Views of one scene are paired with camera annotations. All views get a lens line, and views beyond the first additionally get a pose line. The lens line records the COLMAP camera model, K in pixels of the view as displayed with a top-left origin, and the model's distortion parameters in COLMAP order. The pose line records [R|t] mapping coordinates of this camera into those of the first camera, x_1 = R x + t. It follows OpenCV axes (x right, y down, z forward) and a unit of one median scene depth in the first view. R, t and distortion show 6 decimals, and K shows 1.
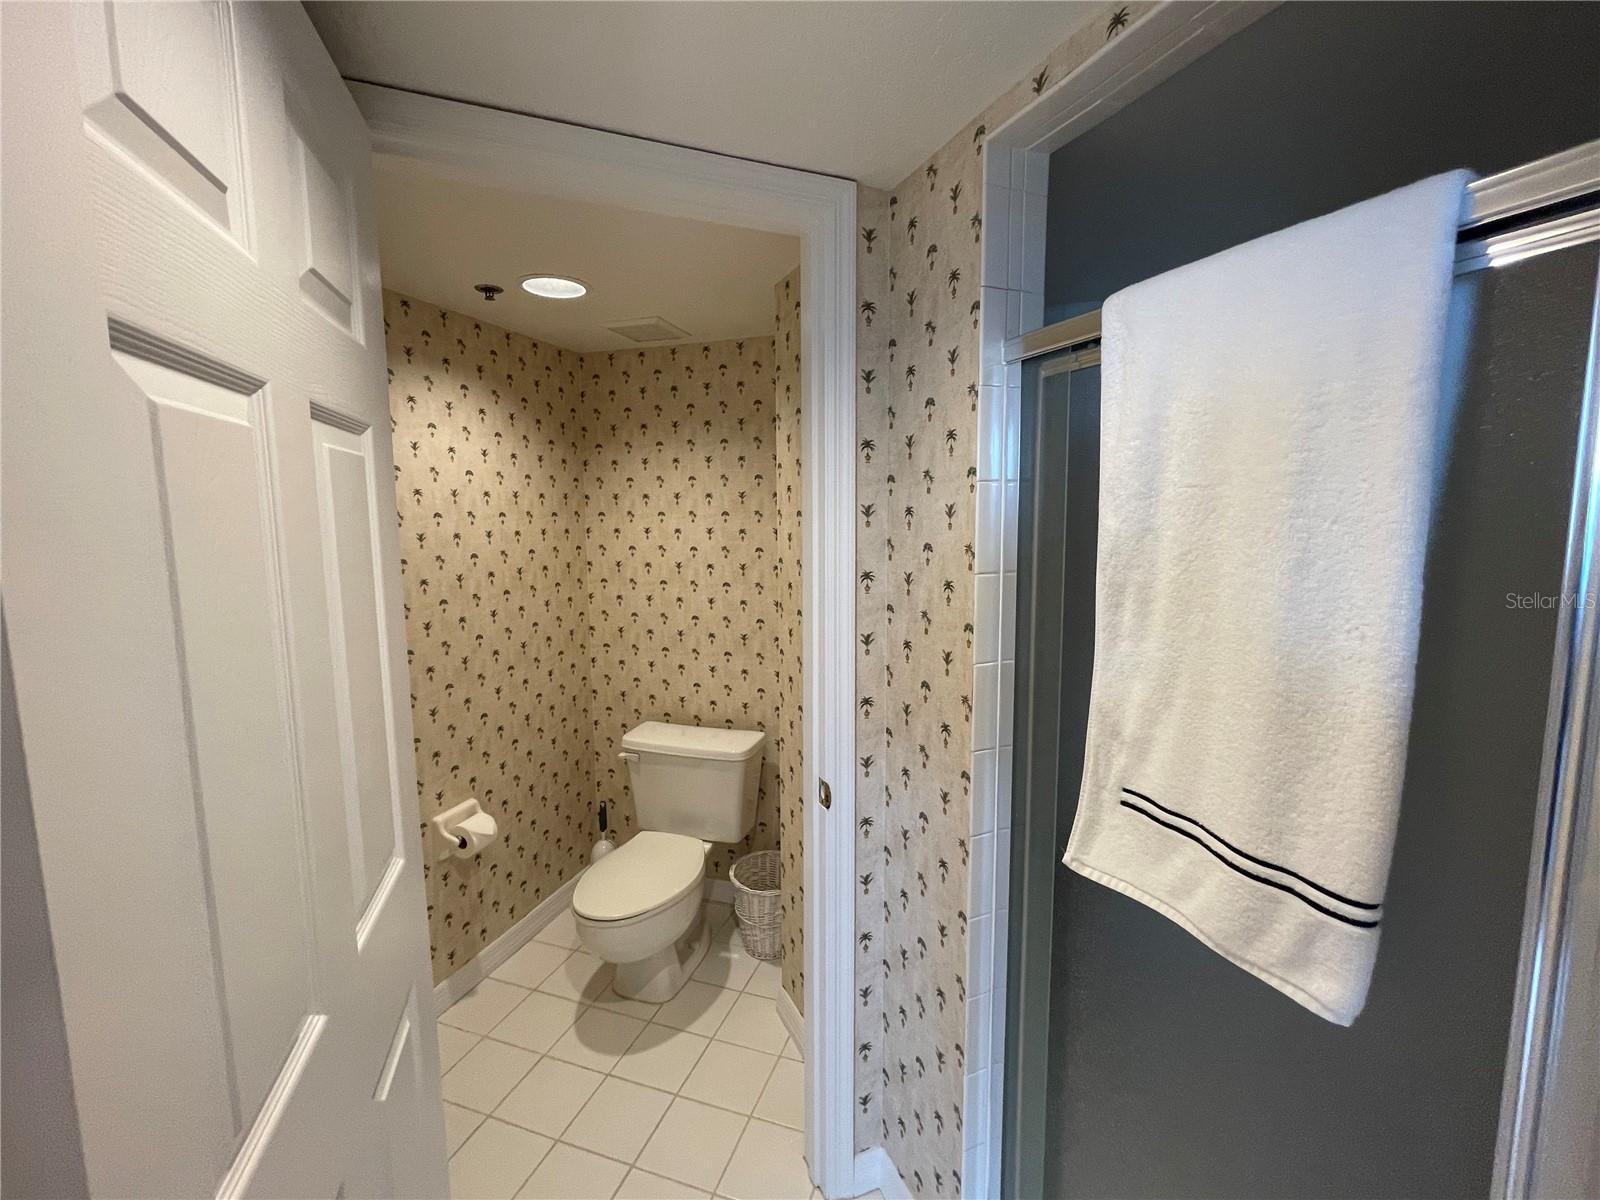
lens RADIAL K [[692.8, 0, 800.0], [0, 692.8, 600.0], [0, 0, 1]] dist [-0.000733, -0.000021]
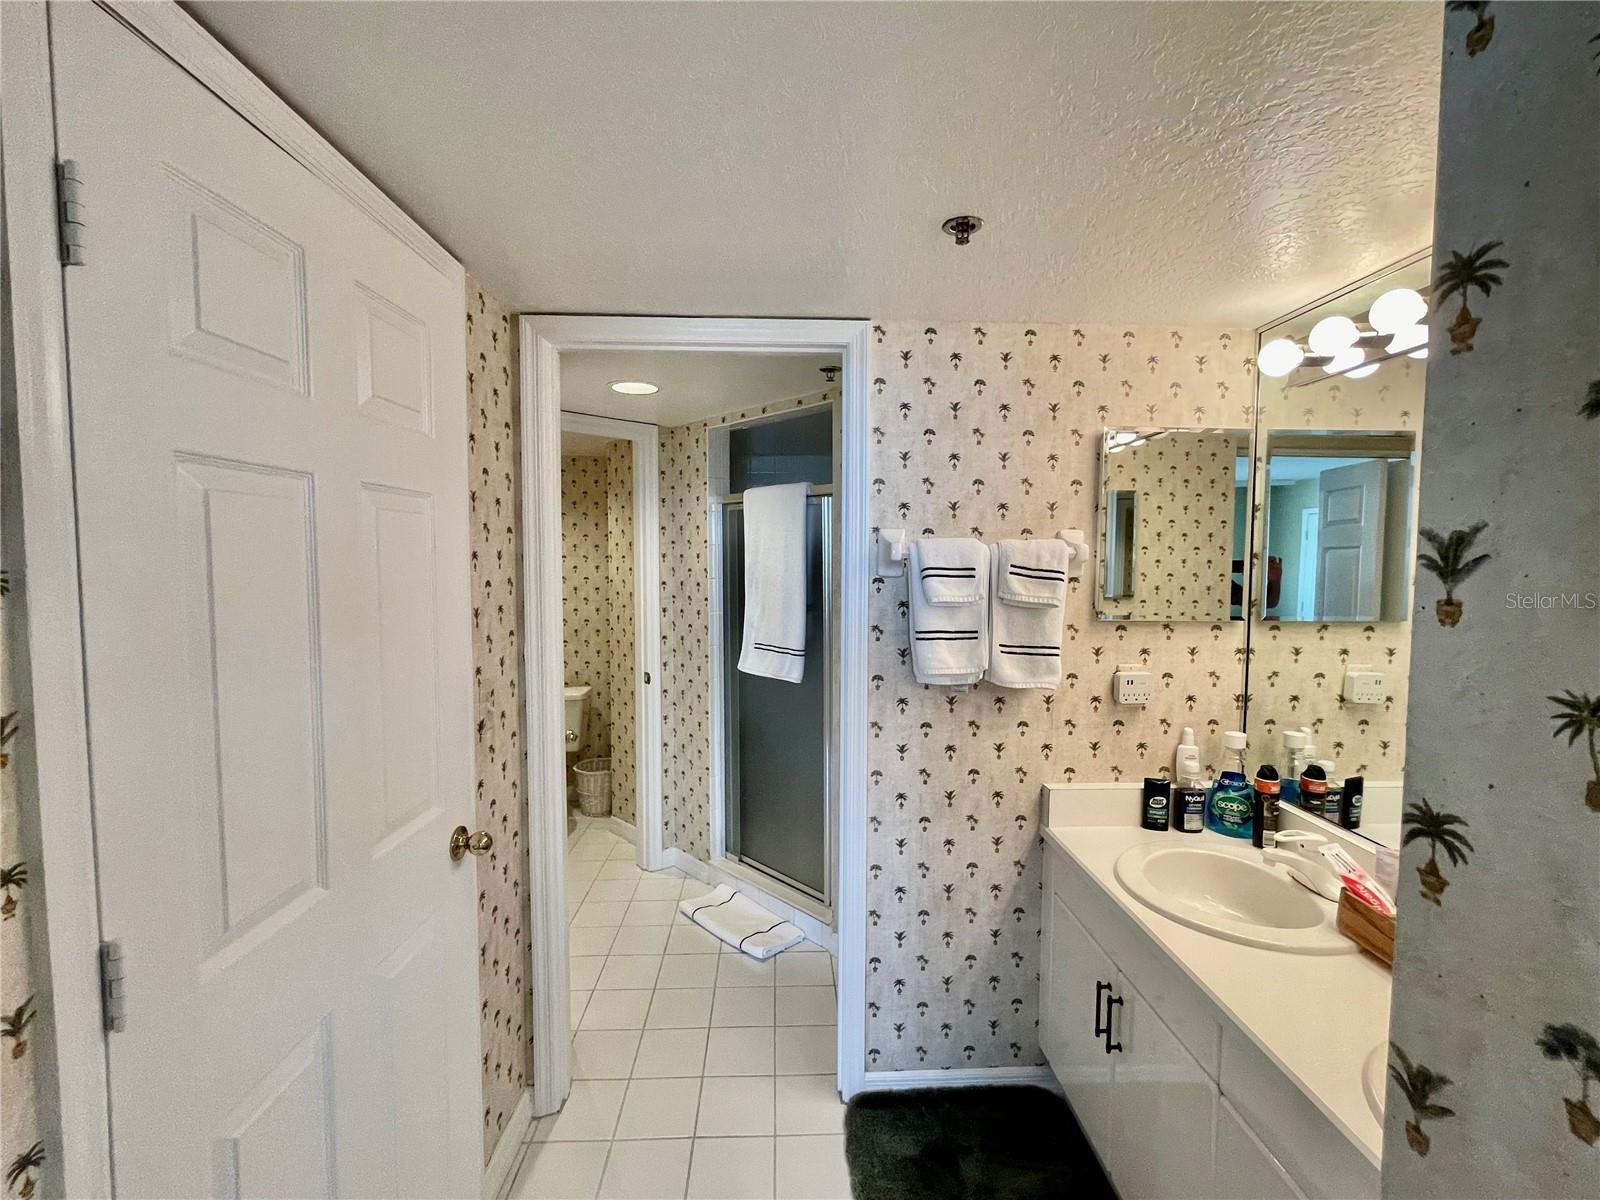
lens RADIAL K [[694.9, 0, 800.0], [0, 694.9, 600.0], [0, 0, 1]] dist [-0.000460, -0.000037]
pose [[0.934218, -0.010773, 0.356539, -0.364384], [0.034432, 0.997600, -0.060076, 0.209937], [-0.355036, 0.068401, 0.932347, -1.585022]]
